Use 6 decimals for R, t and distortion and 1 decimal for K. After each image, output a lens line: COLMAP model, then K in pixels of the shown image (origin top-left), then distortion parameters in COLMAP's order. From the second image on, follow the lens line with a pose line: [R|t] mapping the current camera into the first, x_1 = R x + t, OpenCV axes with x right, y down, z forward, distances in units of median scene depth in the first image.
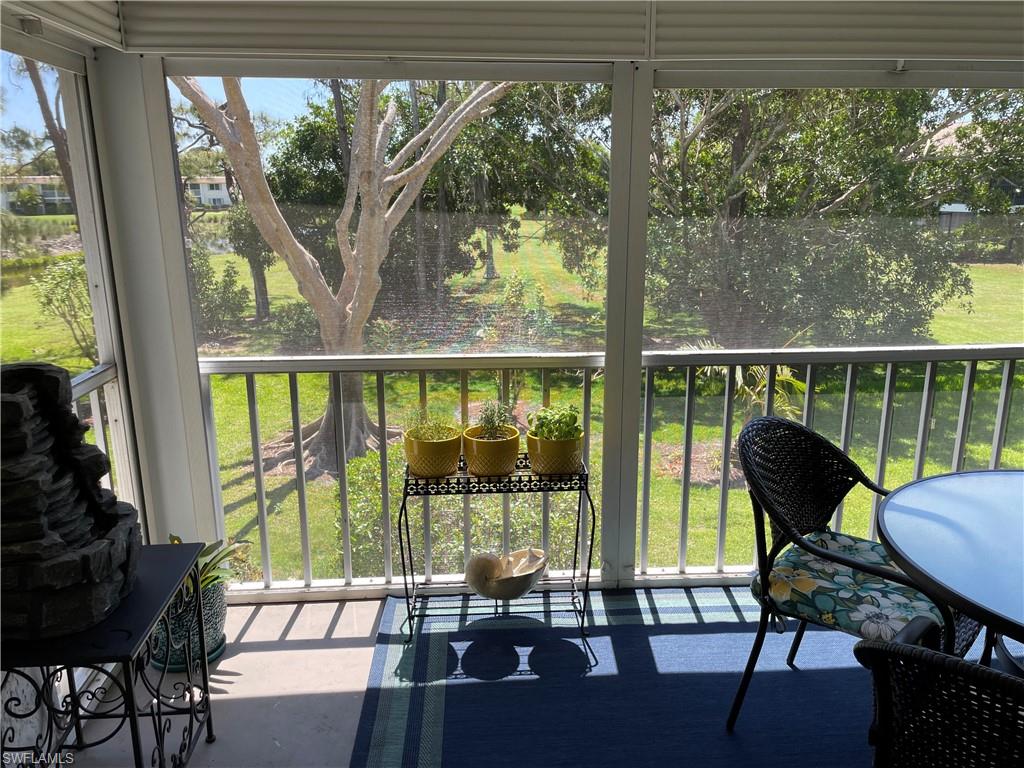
lens RADIAL K [[772.2, 0, 512.0], [0, 772.2, 384.0], [0, 0, 1]] dist [0.068869, -0.129973]
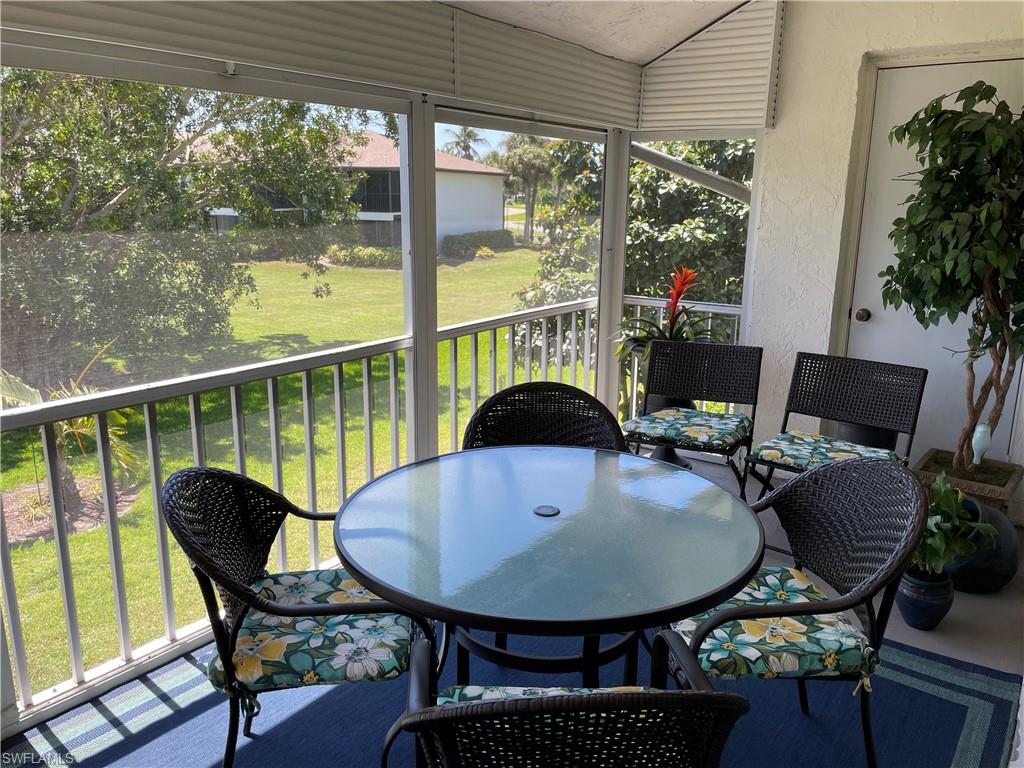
lens RADIAL K [[775.6, 0, 511.6], [0, 775.6, 377.4], [0, 0, 1]] dist [0.085542, -0.111943]
pose [[0.653126, -0.160226, 0.740104, -0.037676], [0.170542, 0.983373, 0.062392, -0.037059], [-0.737795, 0.085469, 0.669592, 0.124988]]
